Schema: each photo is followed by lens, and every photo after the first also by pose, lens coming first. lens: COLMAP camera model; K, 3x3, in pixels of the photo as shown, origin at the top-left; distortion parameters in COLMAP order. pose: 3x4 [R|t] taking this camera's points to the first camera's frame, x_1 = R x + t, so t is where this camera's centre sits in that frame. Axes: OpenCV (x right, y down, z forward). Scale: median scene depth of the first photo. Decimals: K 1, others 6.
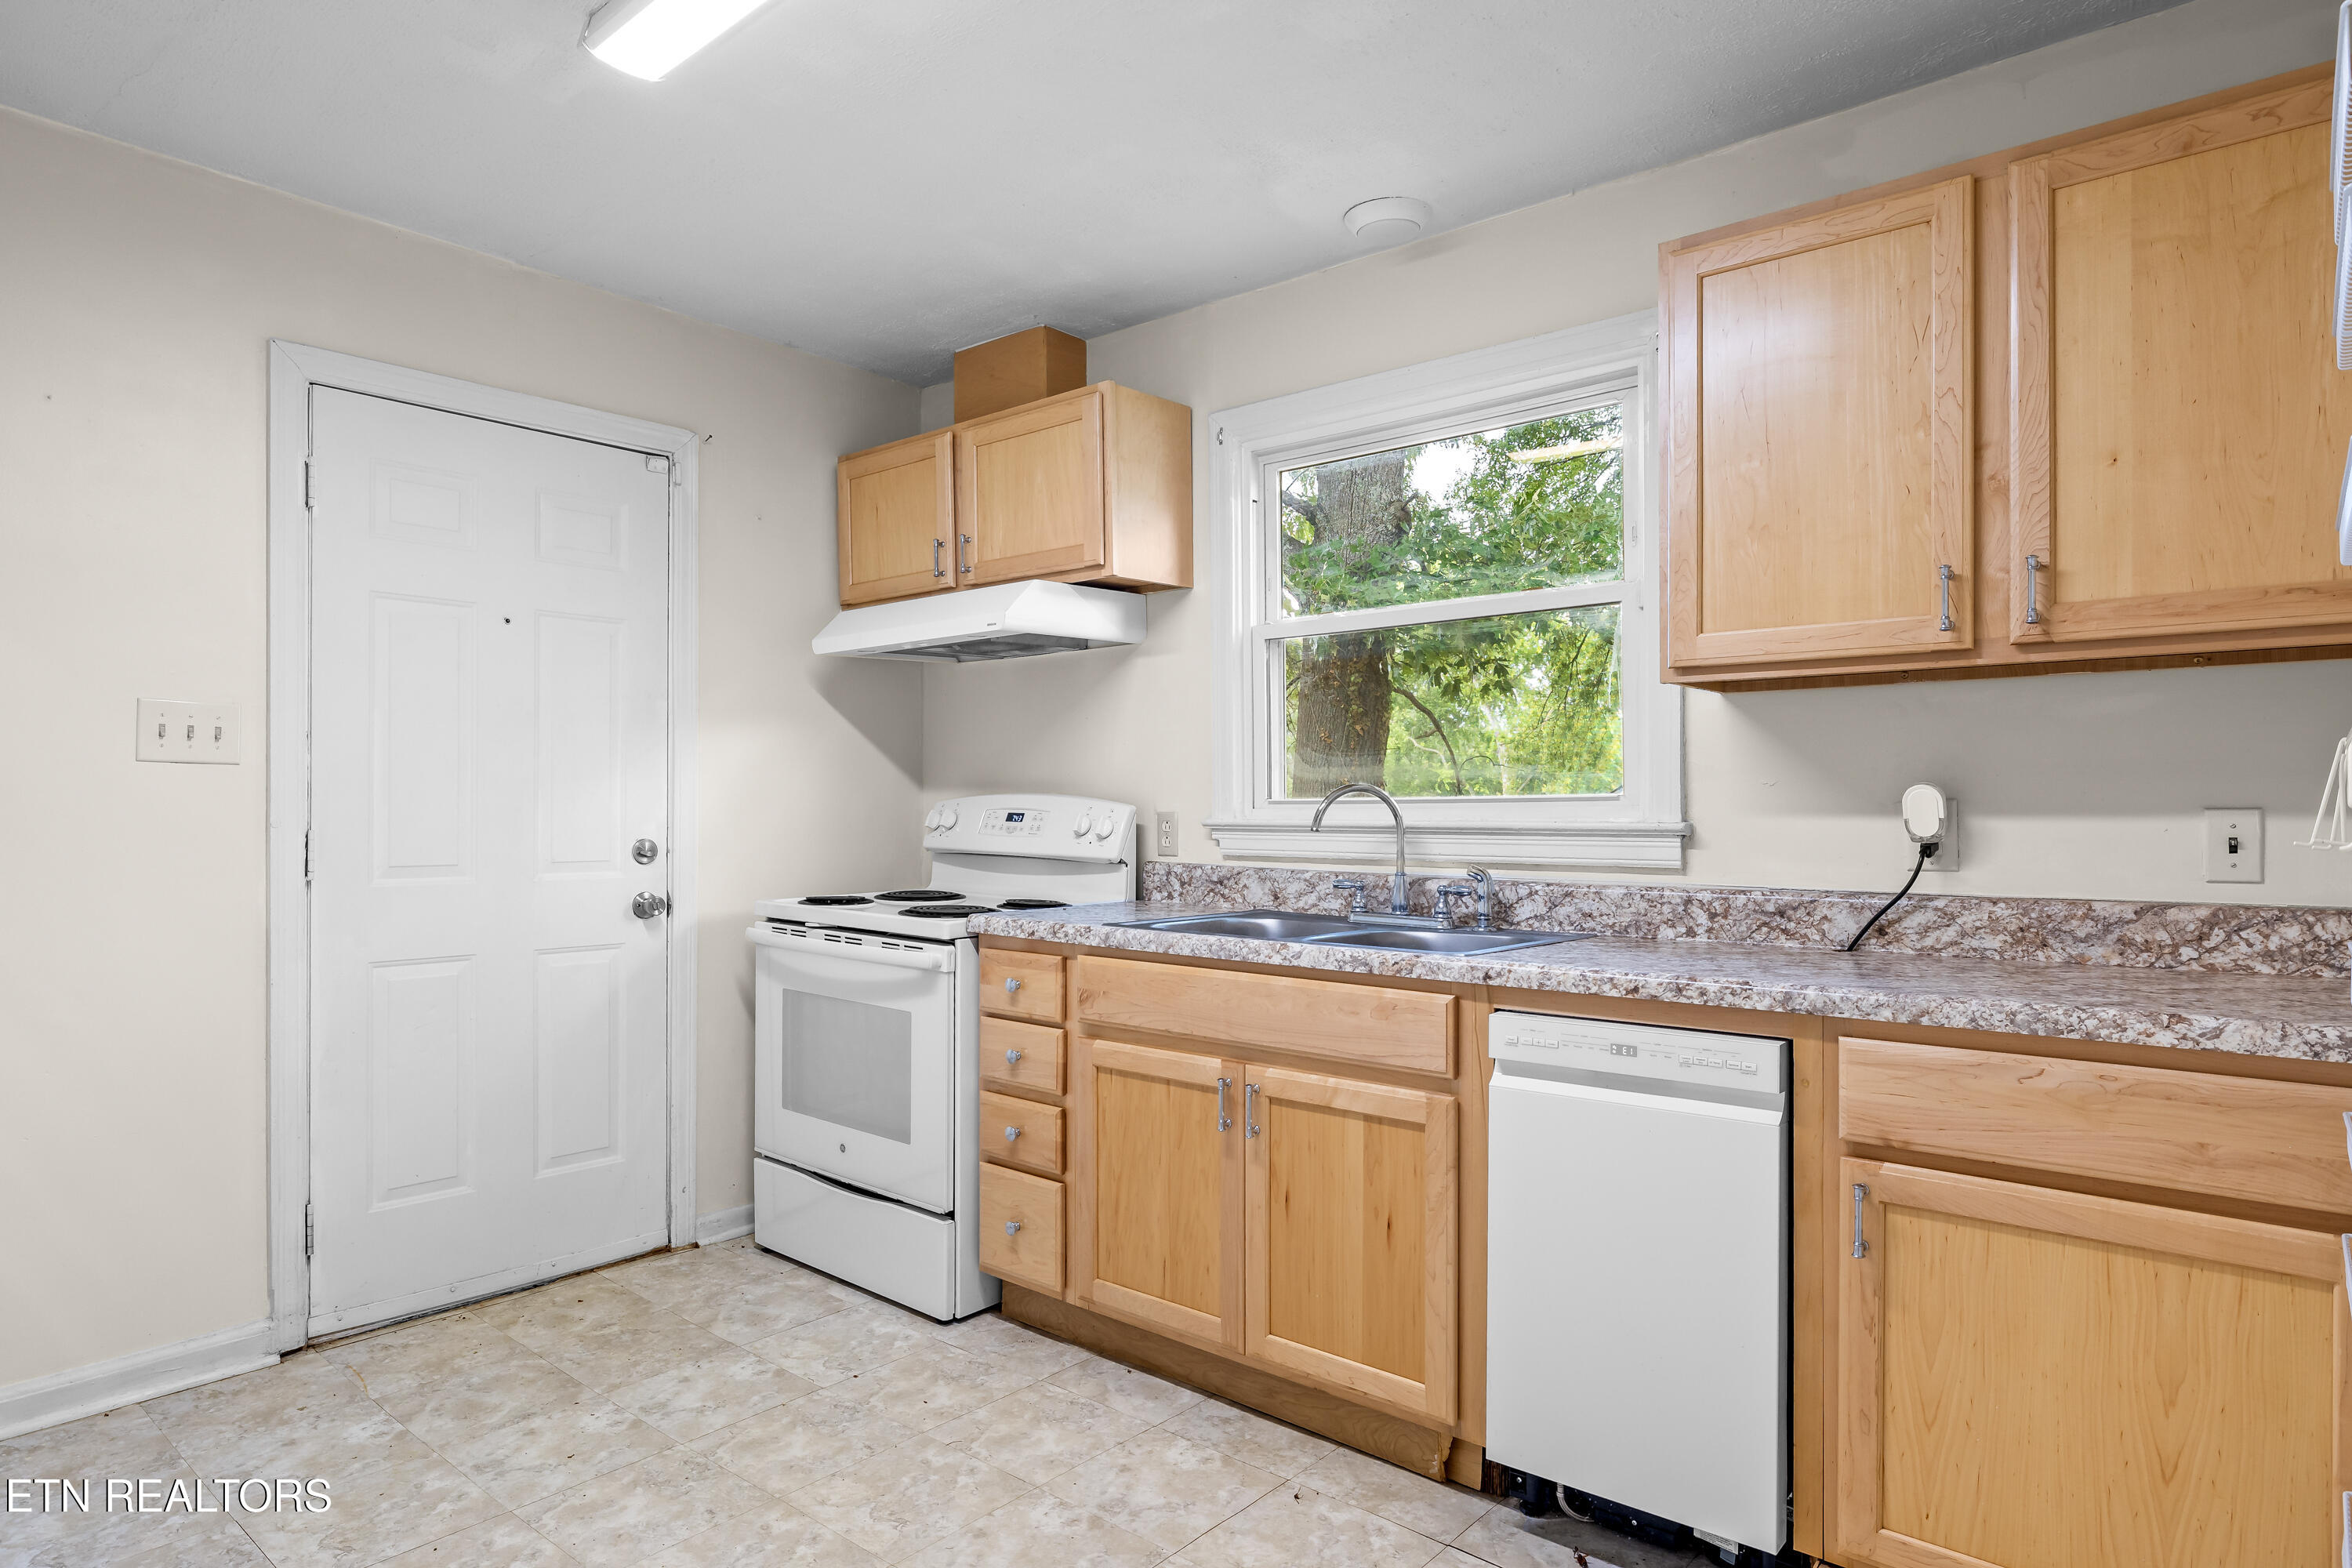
lens RADIAL K [[1341.9, 0, 1176.0], [0, 1341.9, 784.0], [0, 0, 1]] dist [-0.001084, 0.000677]
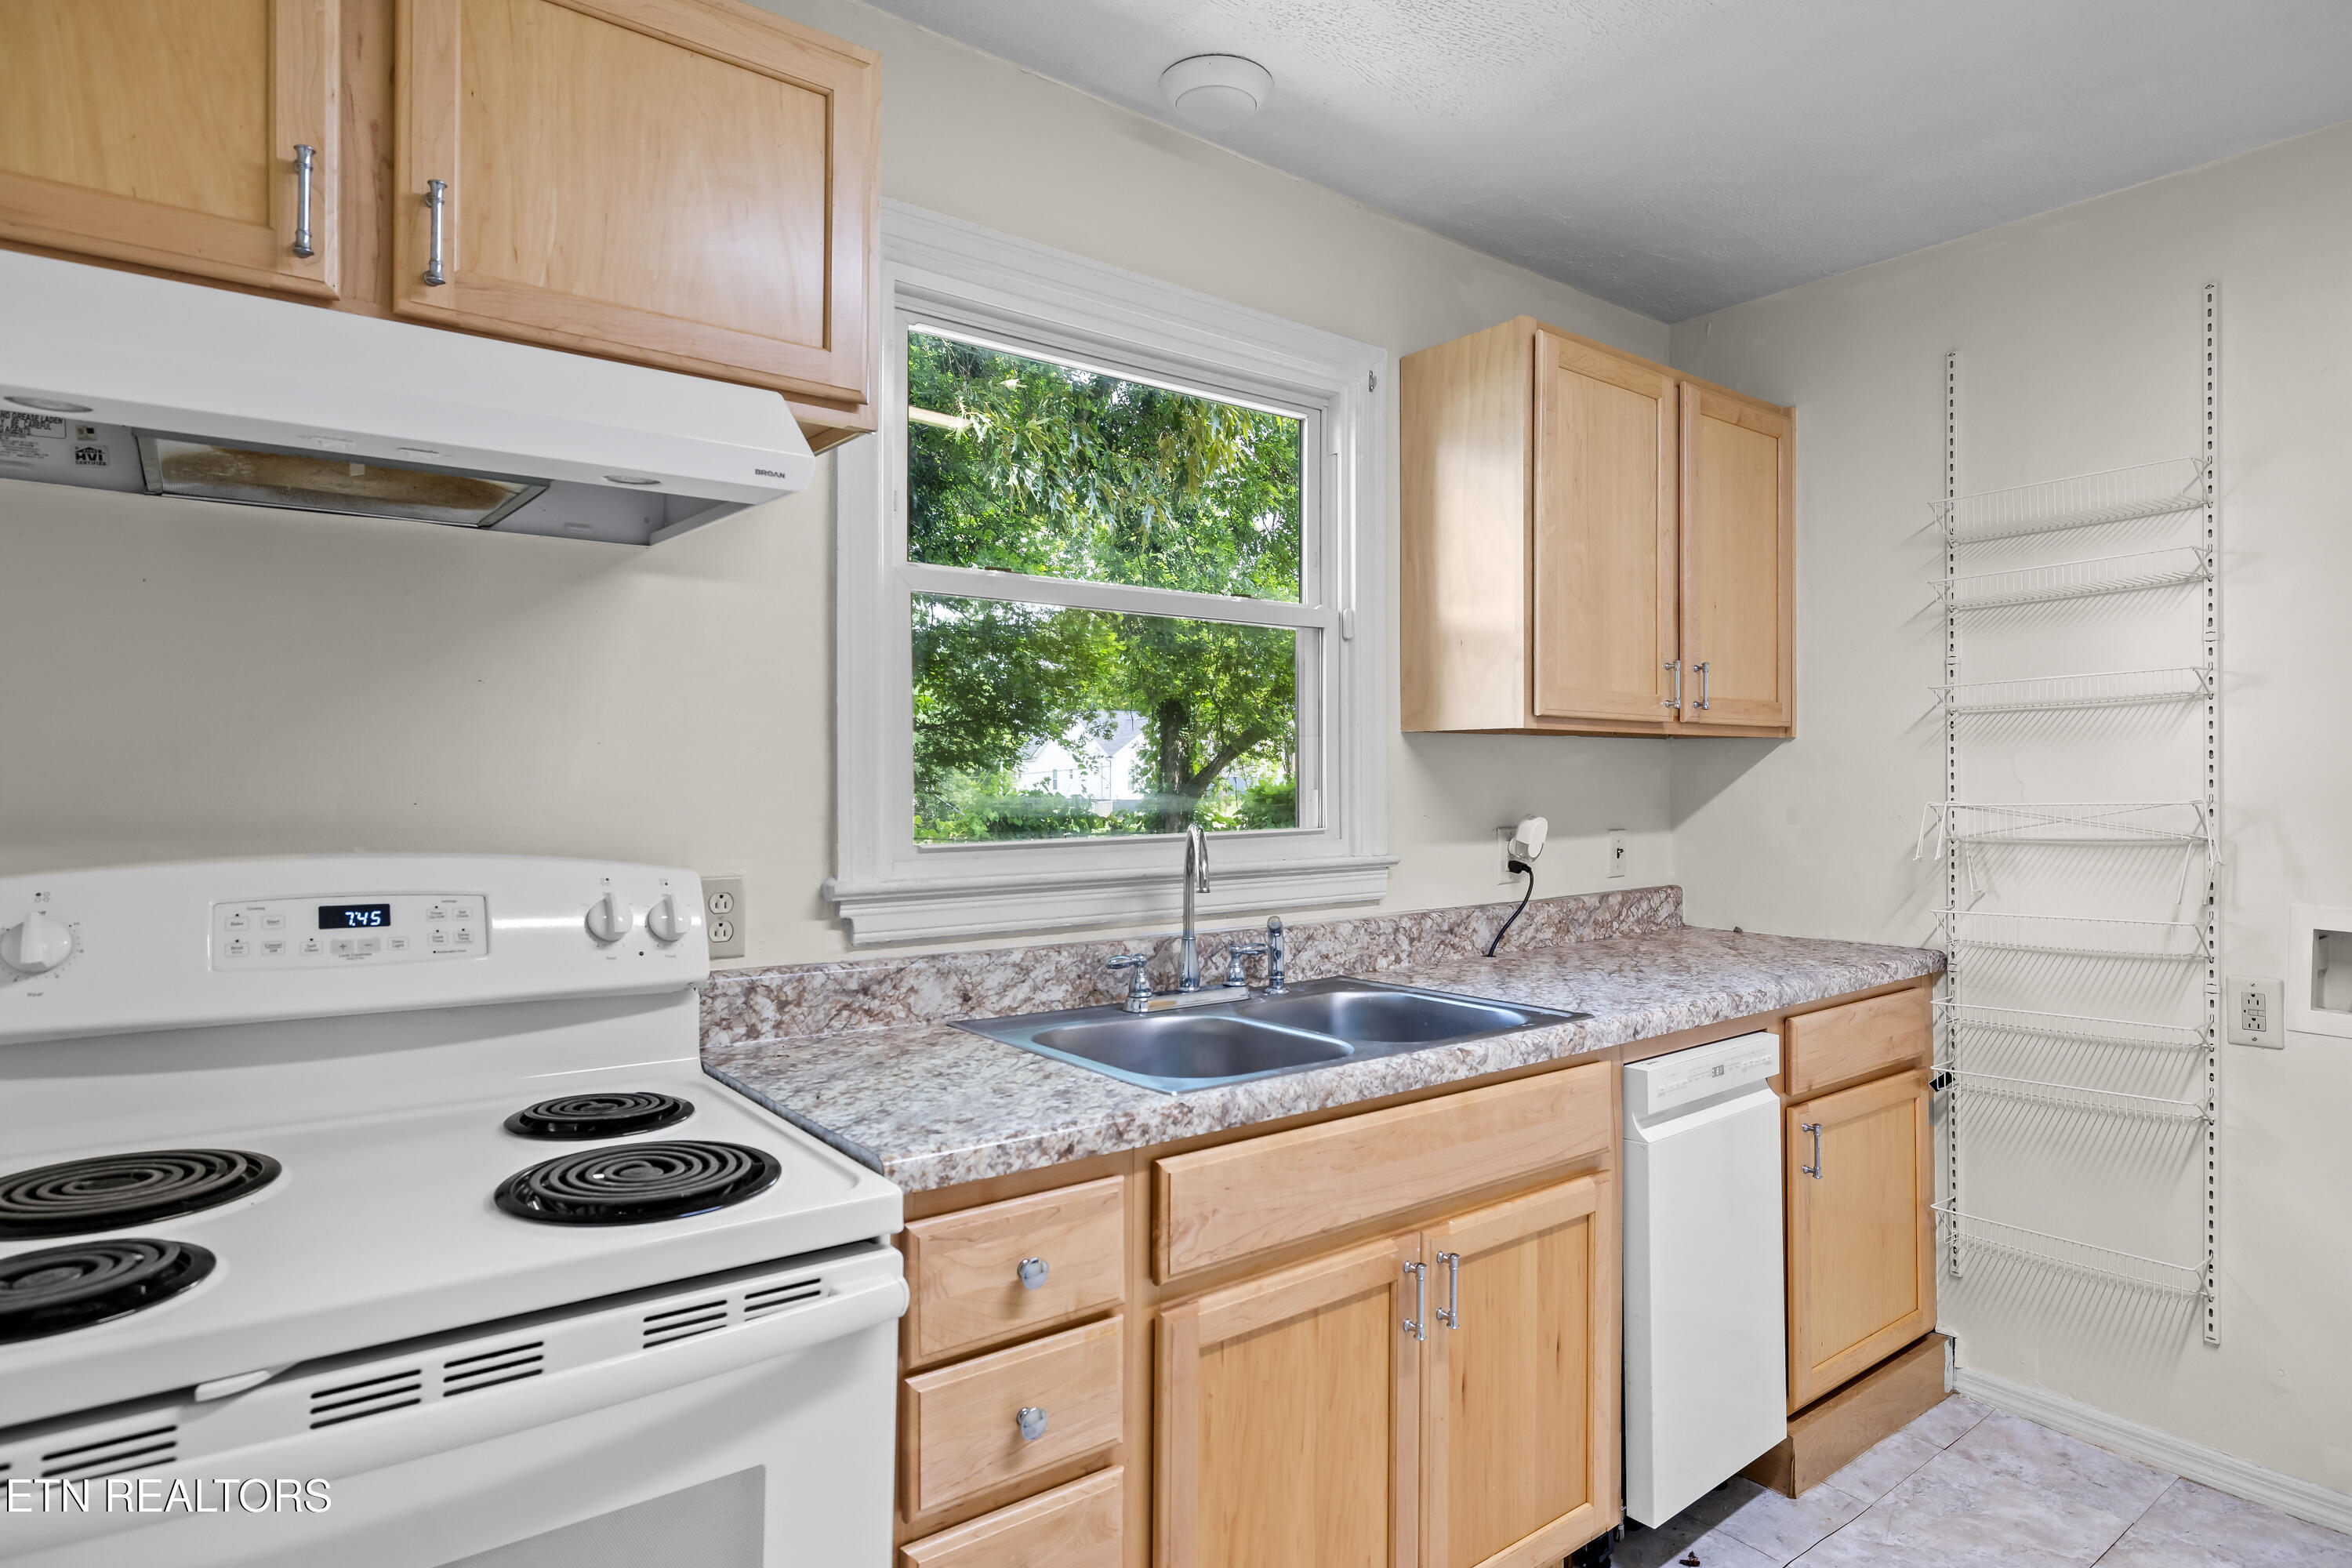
lens RADIAL K [[1274.1, 0, 1169.2], [0, 1274.1, 772.1], [0, 0, 1]] dist [-0.002313, -0.000561]
pose [[0.220195, 0.005787, 0.975439, -0.666647], [-0.014233, 0.999895, -0.002720, -0.031234], [-0.975352, -0.013285, 0.220254, 1.036518]]
